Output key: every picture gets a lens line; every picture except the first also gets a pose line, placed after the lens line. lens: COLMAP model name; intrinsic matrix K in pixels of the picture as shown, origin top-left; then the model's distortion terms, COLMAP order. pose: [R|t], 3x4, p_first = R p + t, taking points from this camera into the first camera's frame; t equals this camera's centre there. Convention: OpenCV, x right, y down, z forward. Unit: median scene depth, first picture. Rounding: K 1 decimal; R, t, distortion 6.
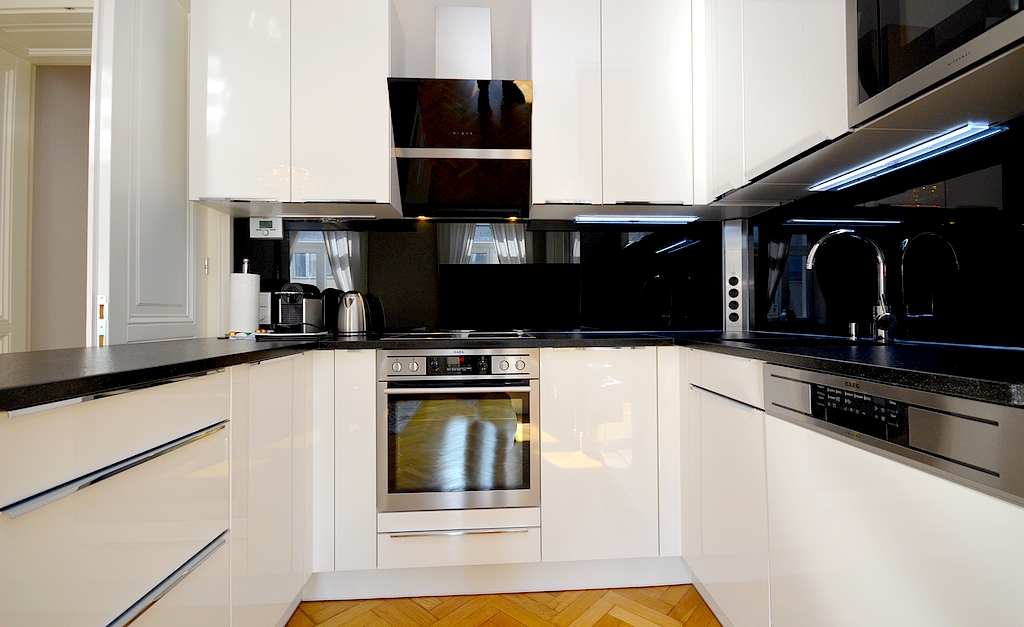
lens RADIAL K [[466.2, 0, 519.1], [0, 466.2, 303.2], [0, 0, 1]] dist [-0.000343, 0.000405]
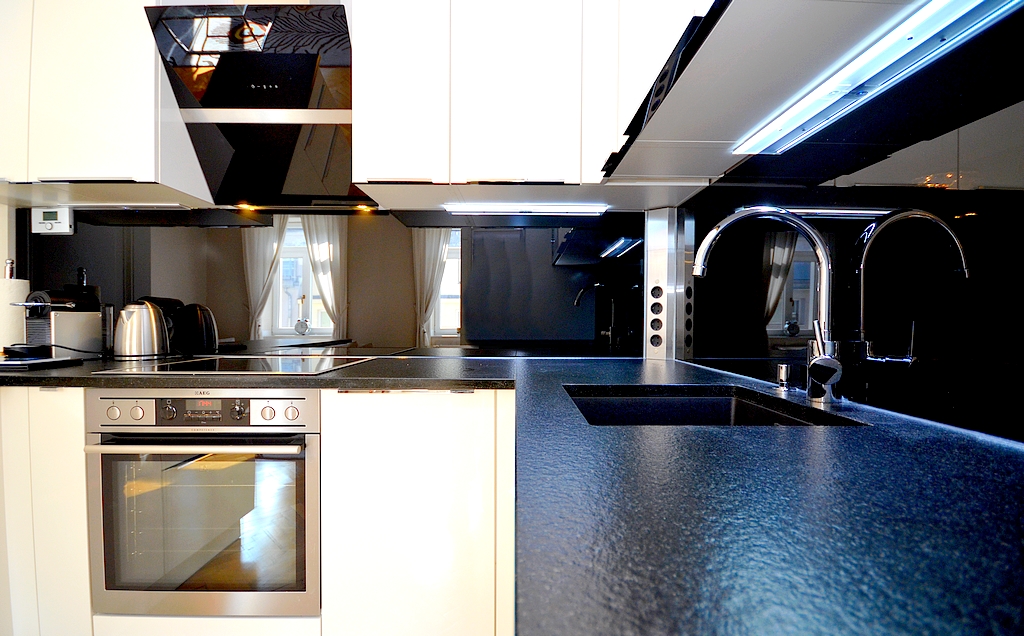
lens RADIAL K [[451.2, 0, 511.2], [0, 451.2, 322.1], [0, 0, 1]] dist [0.003390, -0.000222]
pose [[0.997967, 0.011067, -0.062763, 0.307645], [-0.009227, 0.999521, 0.029539, -0.020577], [0.063060, -0.028899, 0.997591, 0.301833]]
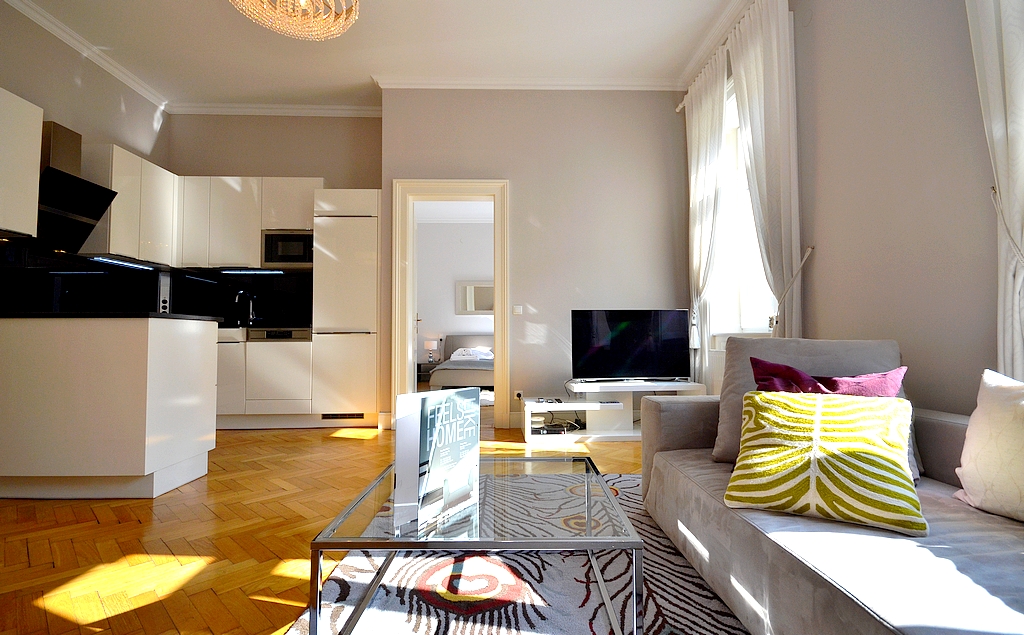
lens RADIAL K [[466.1, 0, 513.3], [0, 466.1, 325.9], [0, 0, 1]] dist [-0.003249, -0.000903]
pose [[0.036327, 0.038187, 0.998610, -1.643032], [-0.019182, 0.999112, -0.037508, 0.115389], [-0.999156, -0.017793, 0.037027, -0.650221]]
